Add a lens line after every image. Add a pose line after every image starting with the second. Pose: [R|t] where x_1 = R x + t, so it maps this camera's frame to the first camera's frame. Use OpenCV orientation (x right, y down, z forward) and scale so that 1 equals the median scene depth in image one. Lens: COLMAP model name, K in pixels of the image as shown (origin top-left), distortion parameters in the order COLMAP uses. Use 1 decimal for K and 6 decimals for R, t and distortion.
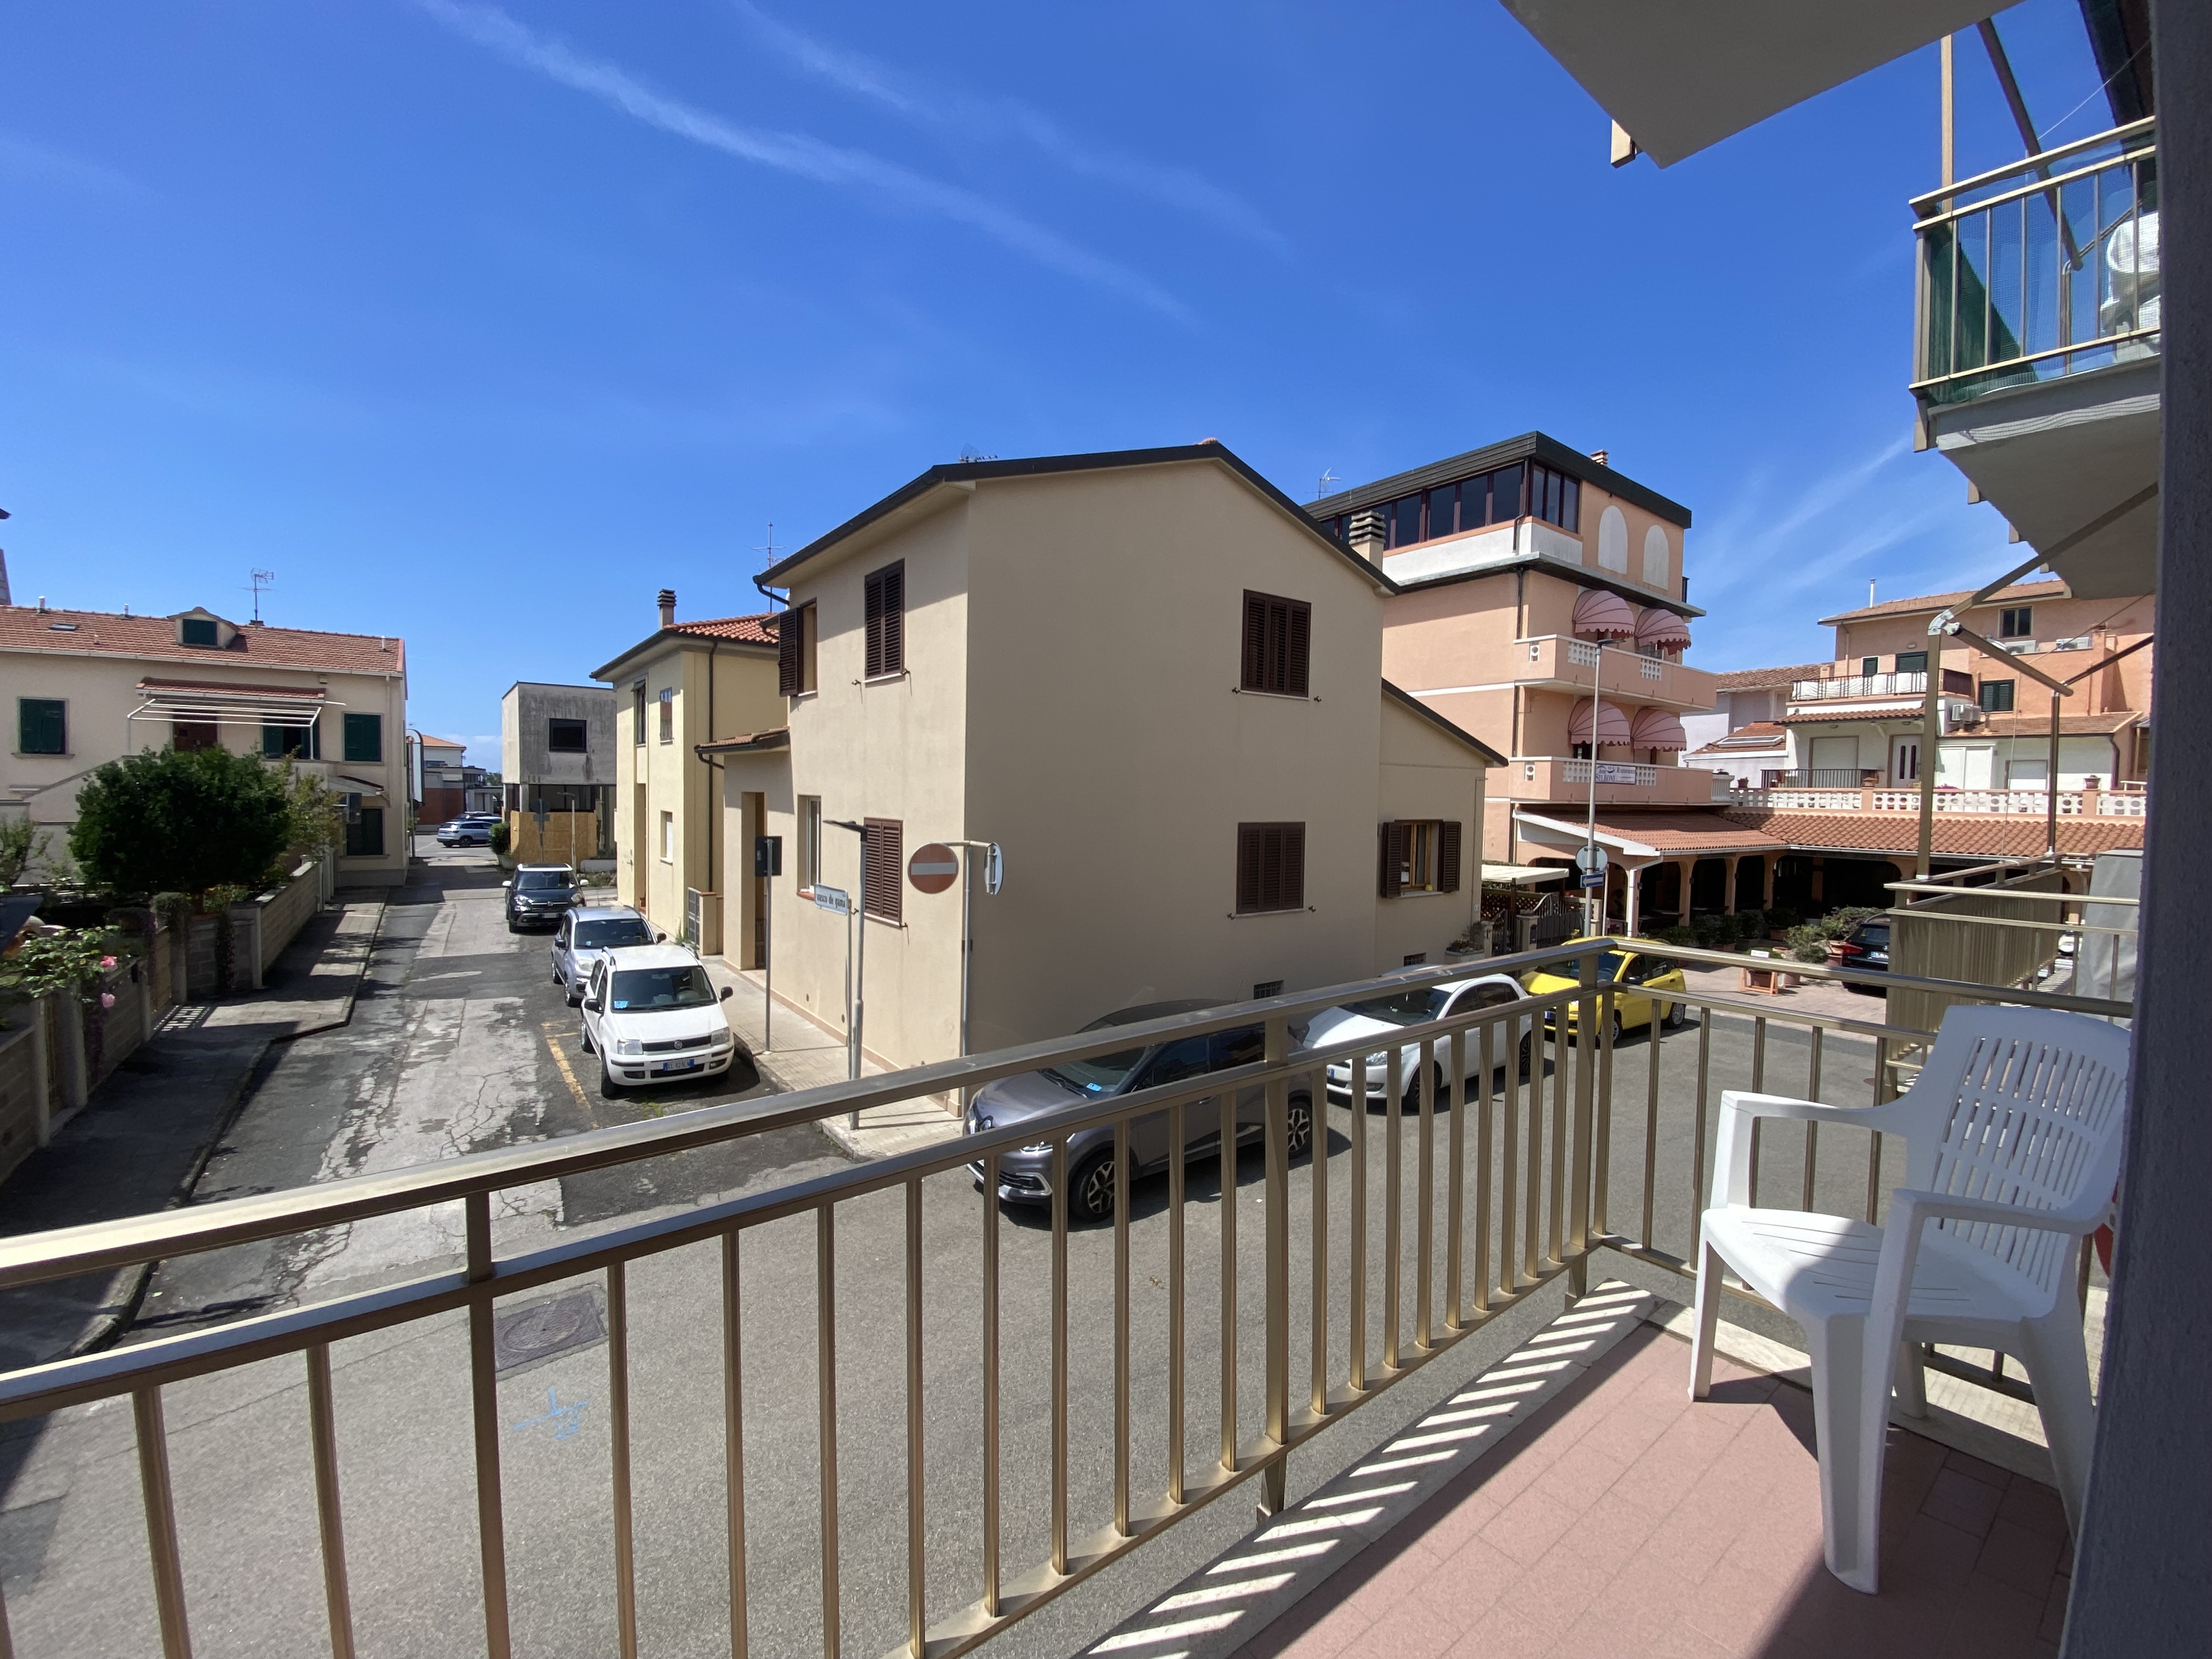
lens RADIAL K [[889.7, 0, 1108.6], [0, 889.7, 825.3], [0, 0, 1]] dist [0.017147, -0.019933]
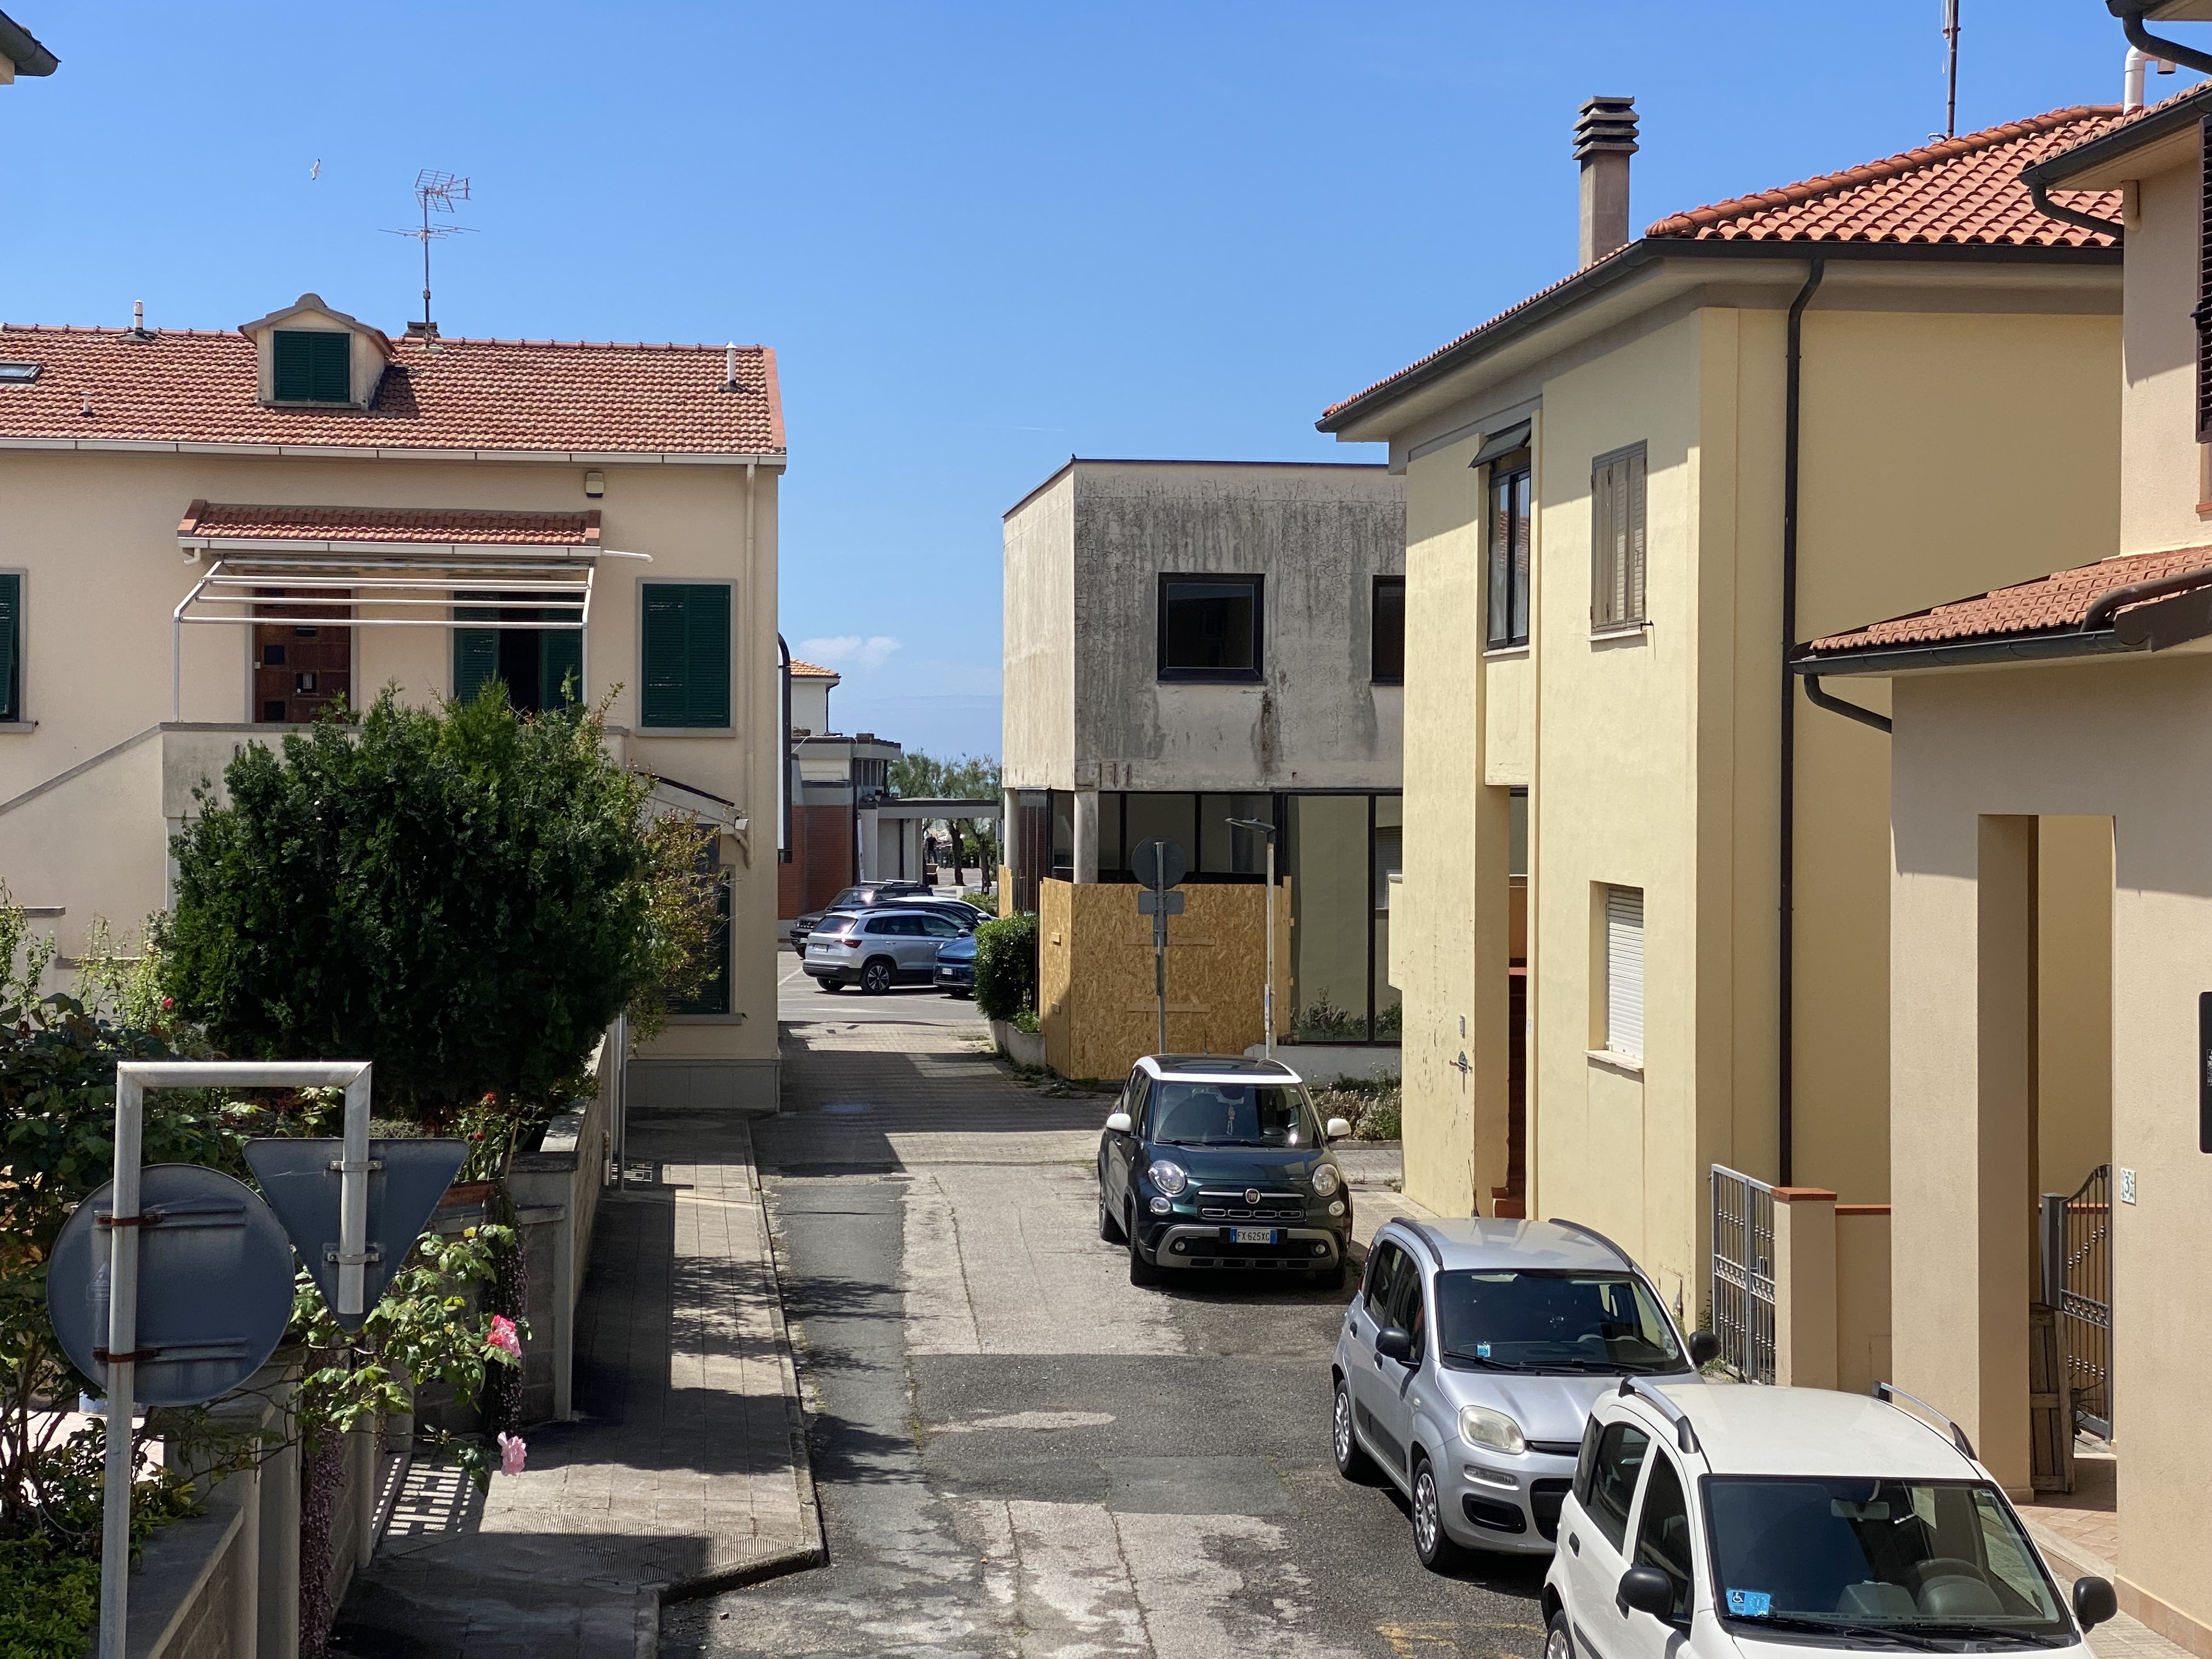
lens RADIAL K [[3425.8, 0, 1105.4], [0, 3425.8, 781.5], [0, 0, 1]] dist [0.147341, -0.012372]
pose [[0.861688, -0.012355, -0.507287, -0.110680], [-0.010078, 0.999090, -0.041452, -0.002045], [0.507338, 0.040831, 0.860779, -0.012424]]
